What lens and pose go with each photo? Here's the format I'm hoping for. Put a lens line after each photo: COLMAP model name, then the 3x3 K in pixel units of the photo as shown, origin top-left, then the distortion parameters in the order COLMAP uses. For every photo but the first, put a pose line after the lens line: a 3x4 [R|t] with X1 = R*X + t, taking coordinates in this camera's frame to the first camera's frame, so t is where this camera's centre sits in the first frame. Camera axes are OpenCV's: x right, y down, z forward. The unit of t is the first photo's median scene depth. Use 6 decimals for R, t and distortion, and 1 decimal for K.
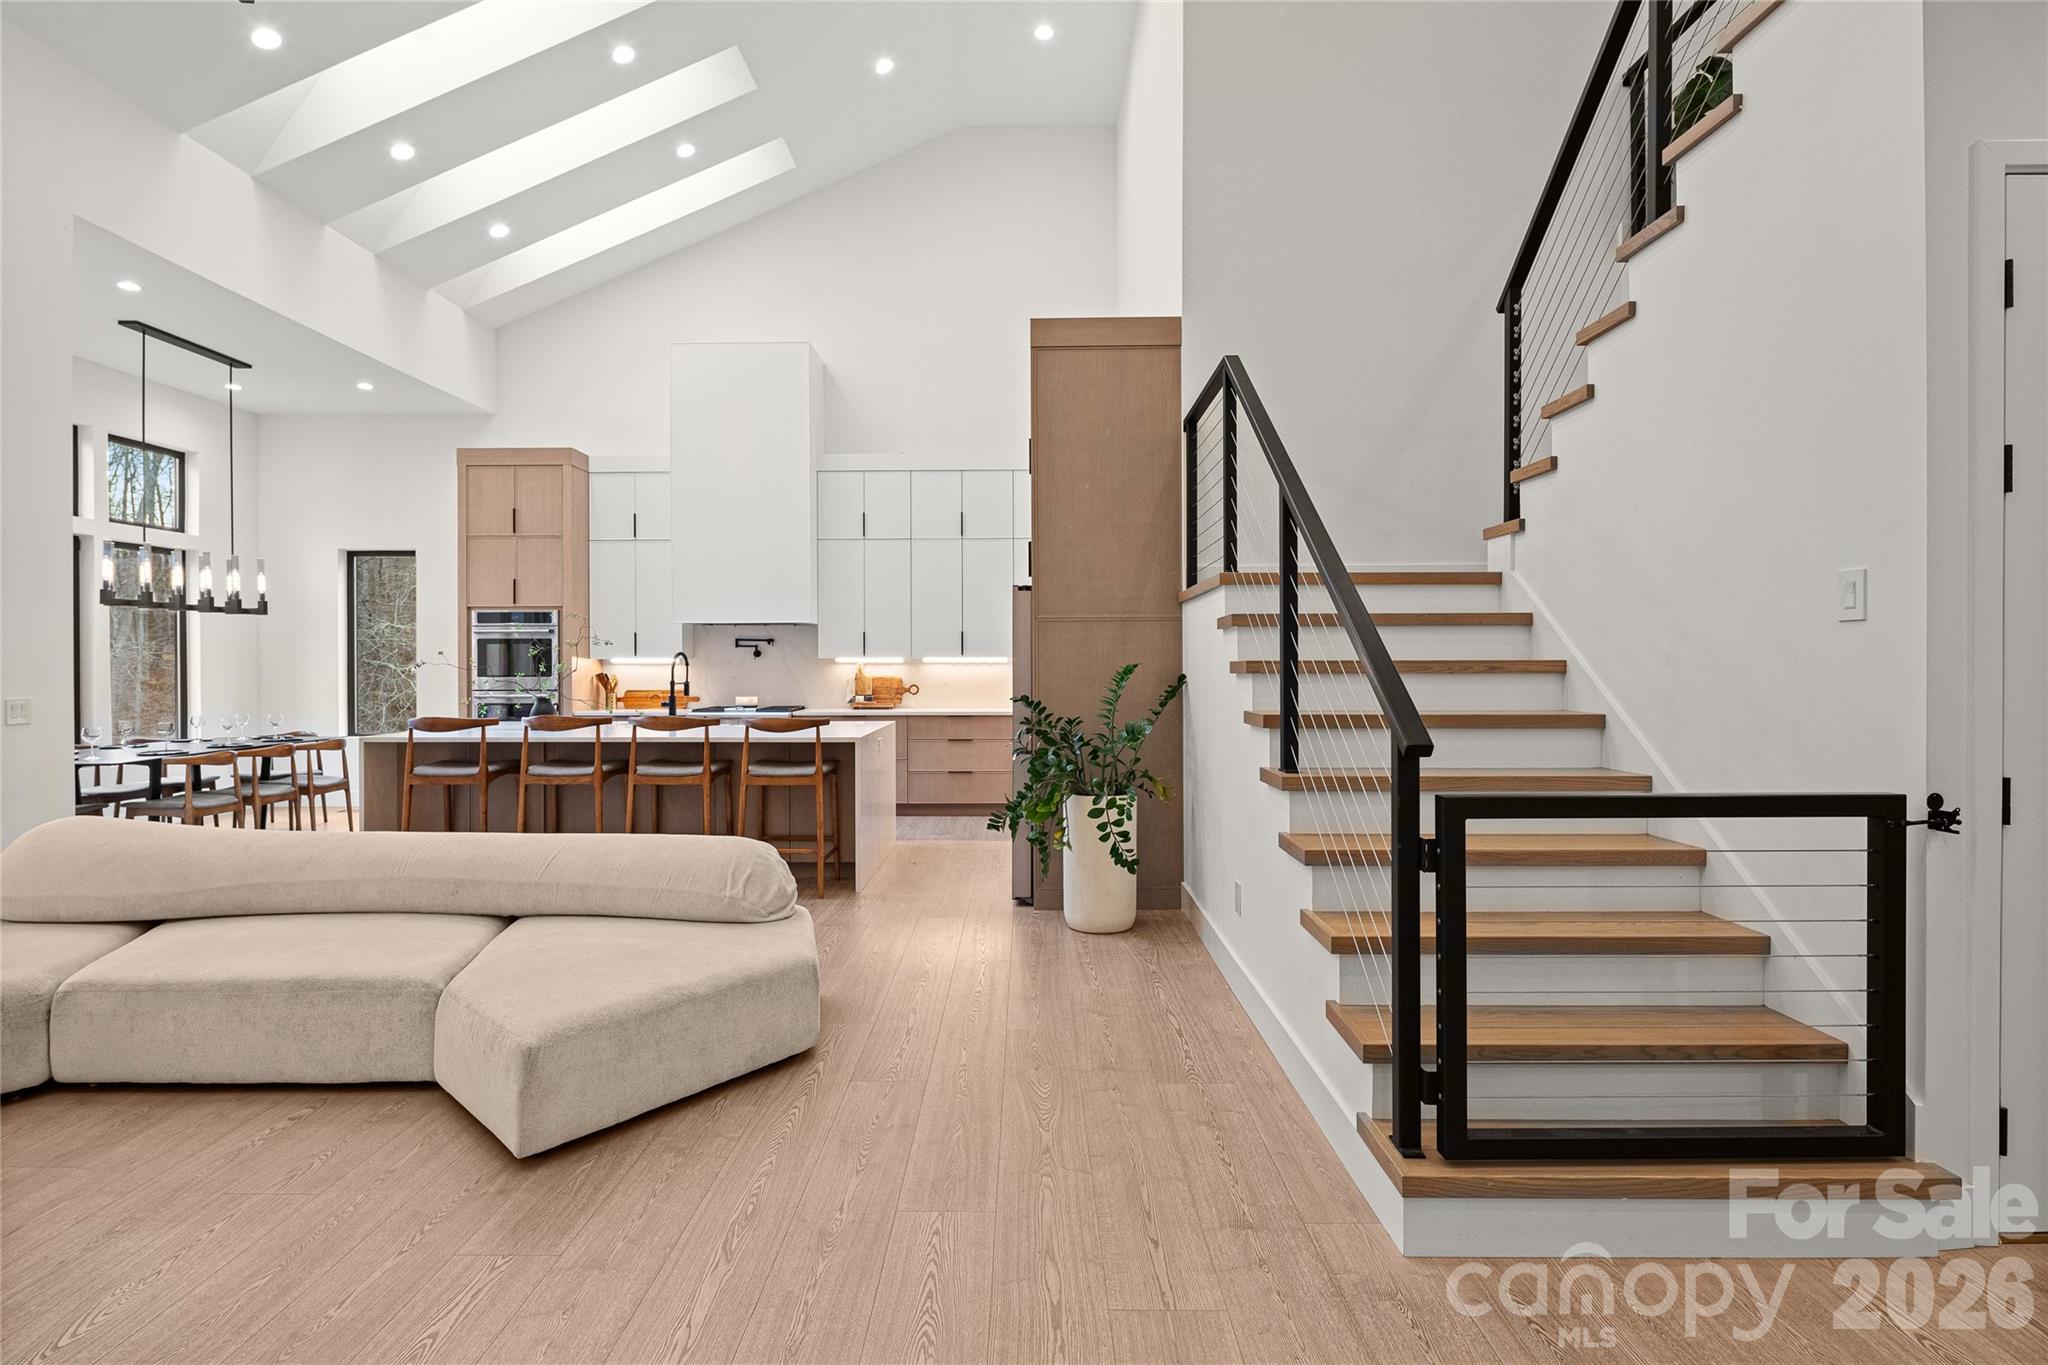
lens RADIAL K [[1006.9, 0, 1018.1], [0, 1006.9, 668.0], [0, 0, 1]] dist [0.000692, -0.000080]
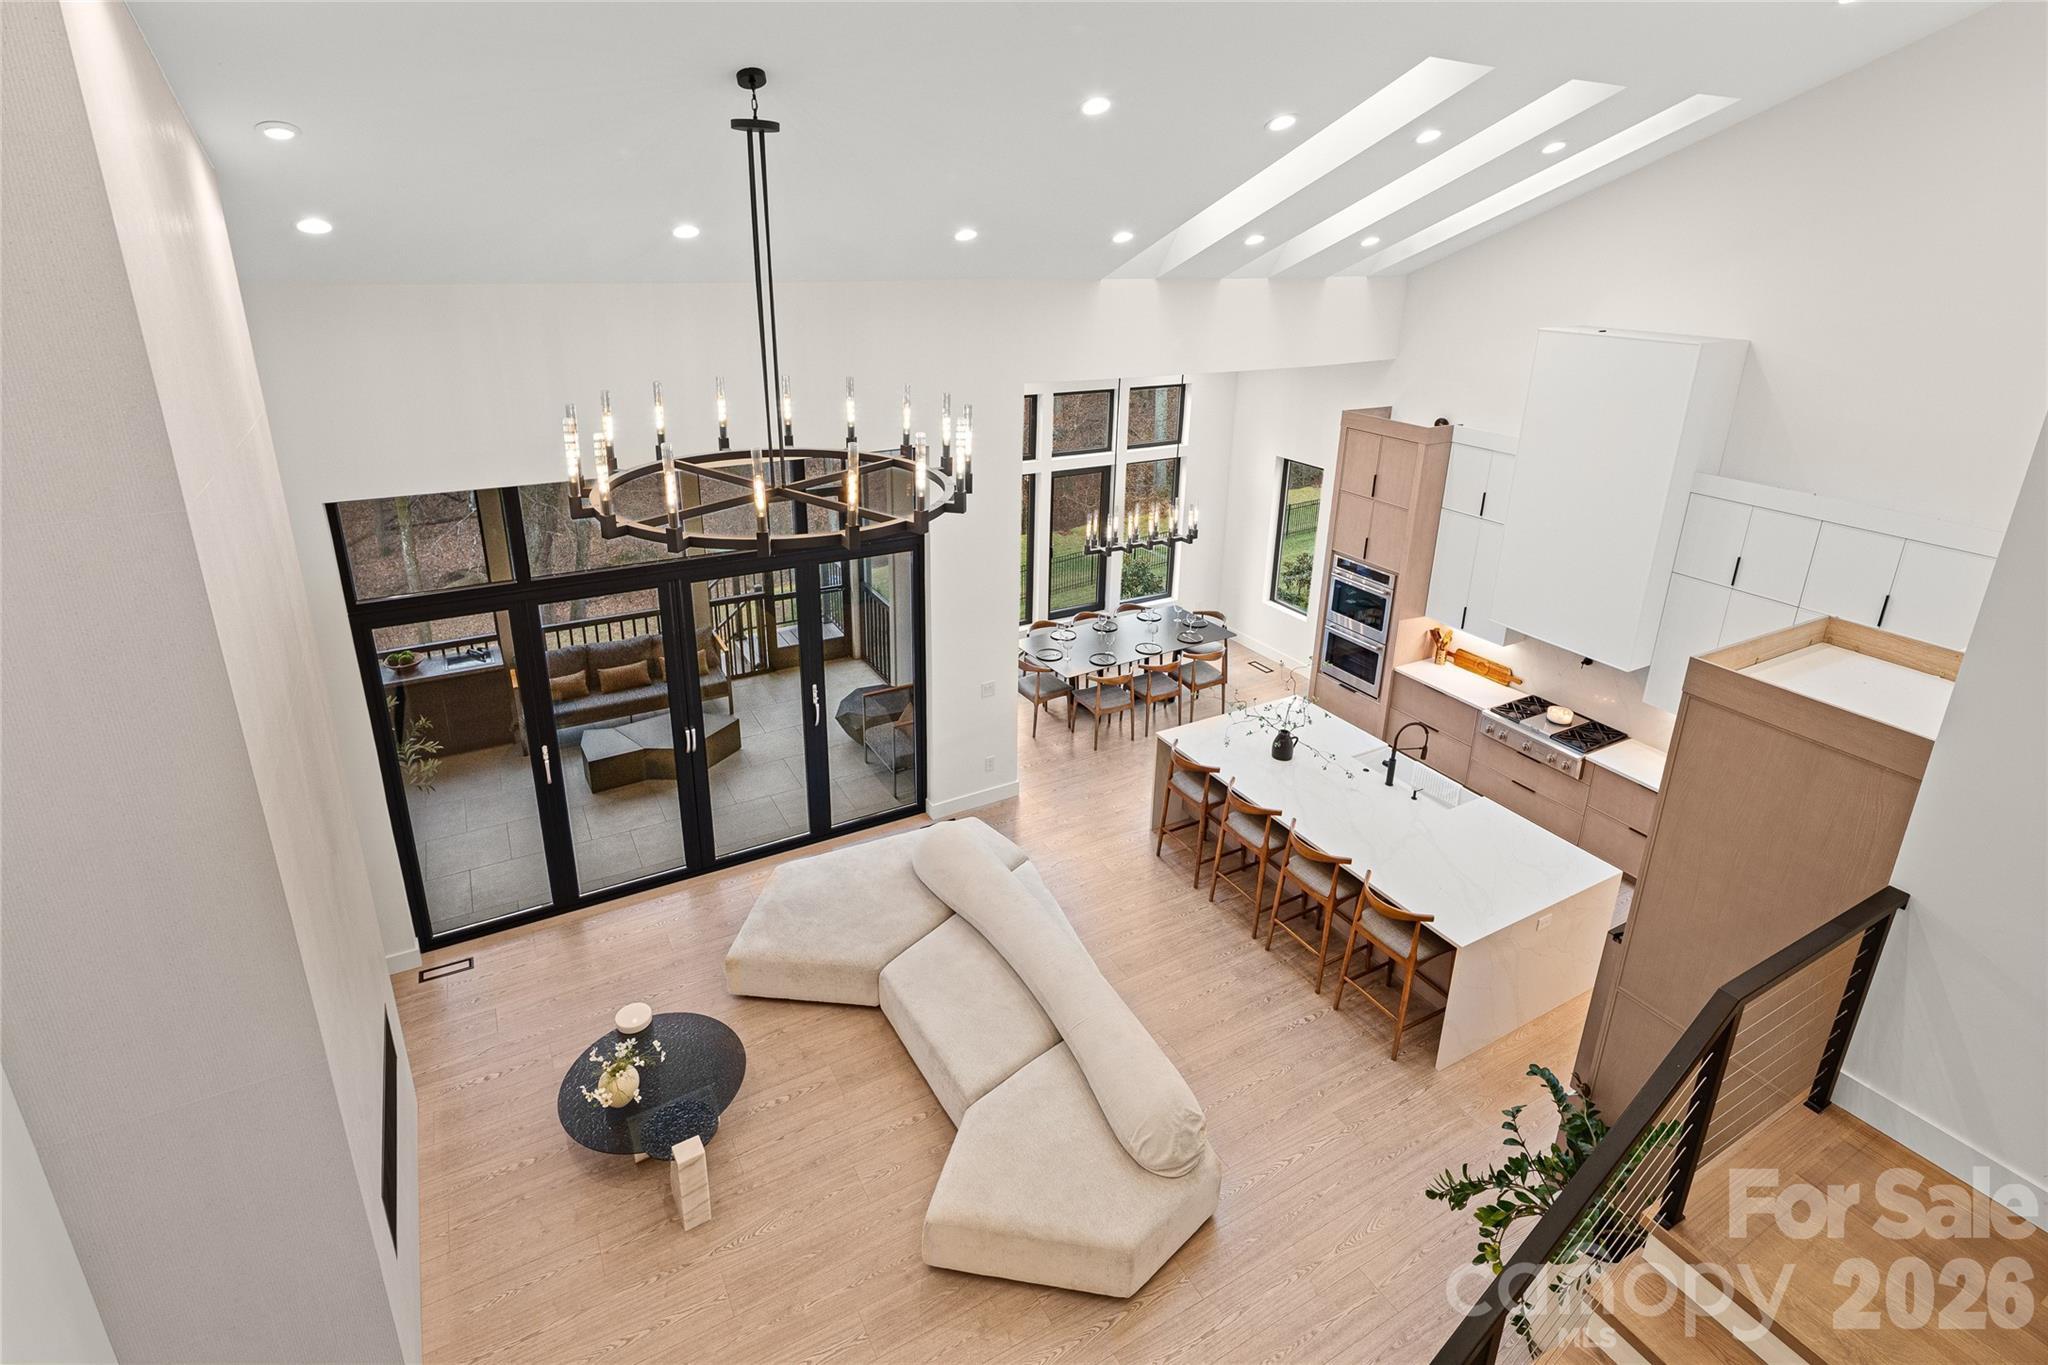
lens RADIAL K [[1005.8, 0, 1014.3], [0, 1005.8, 560.5], [0, 0, 1]] dist [0.000035, 0.000068]
pose [[0.488922, 0.280693, -0.825934, 0.254982], [-0.014548, 0.949308, 0.314010, -0.448511], [0.872206, -0.141511, 0.468221, 0.154553]]
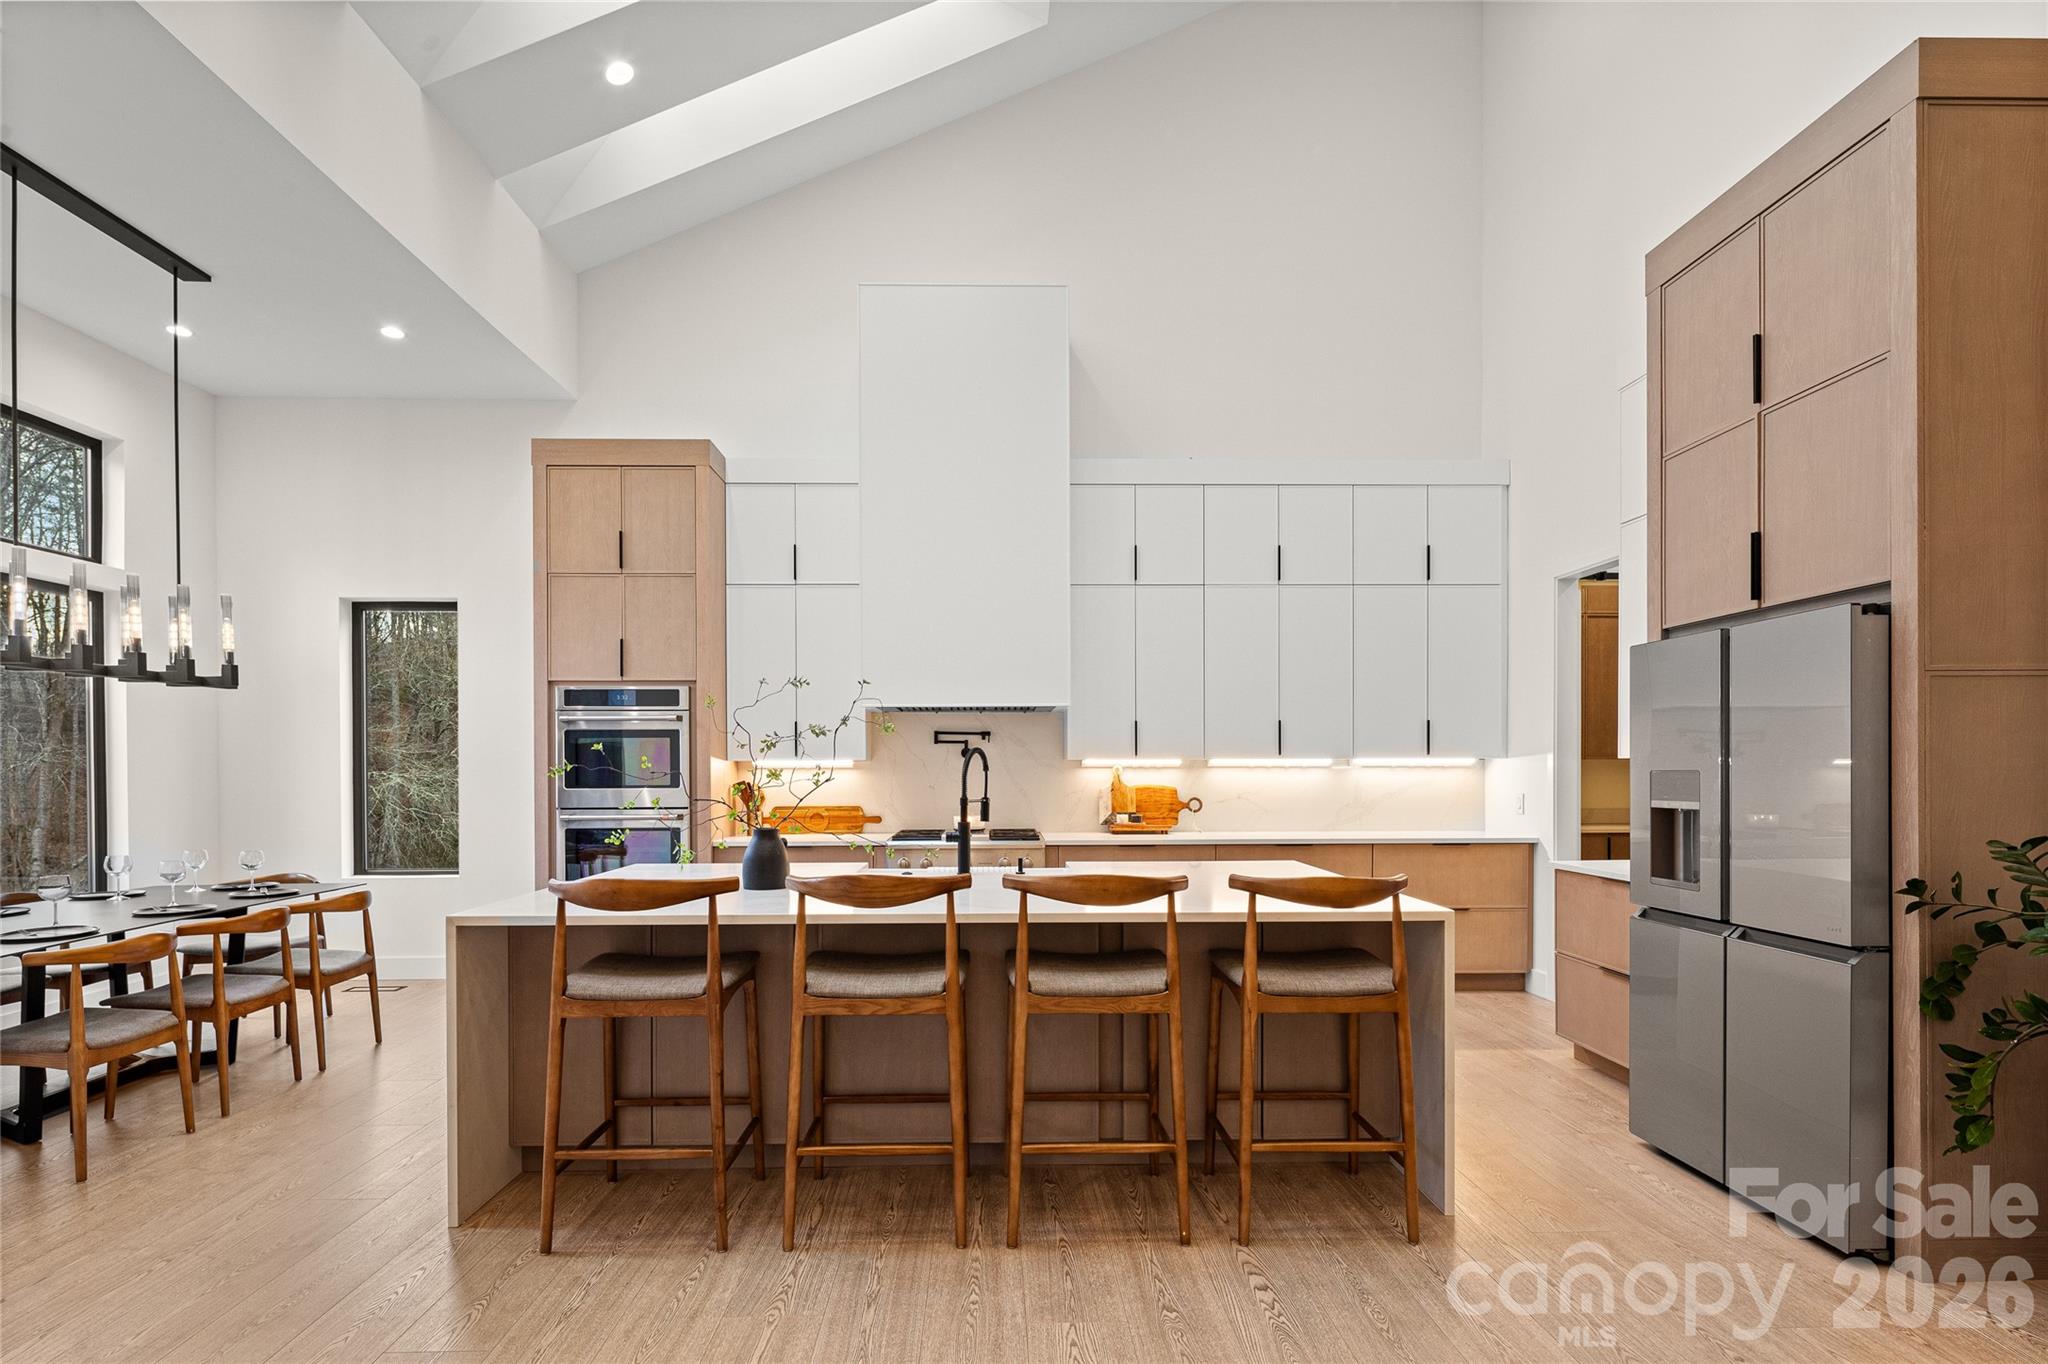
lens RADIAL K [[994.9, 0, 1013.6], [0, 994.9, 773.8], [0, 0, 1]] dist [-0.000021, -0.000199]
pose [[0.999296, -0.001140, 0.037508, -0.297661], [0.001118, 0.999999, 0.000622, -0.000658], [-0.037508, -0.000580, 0.999296, 0.379104]]
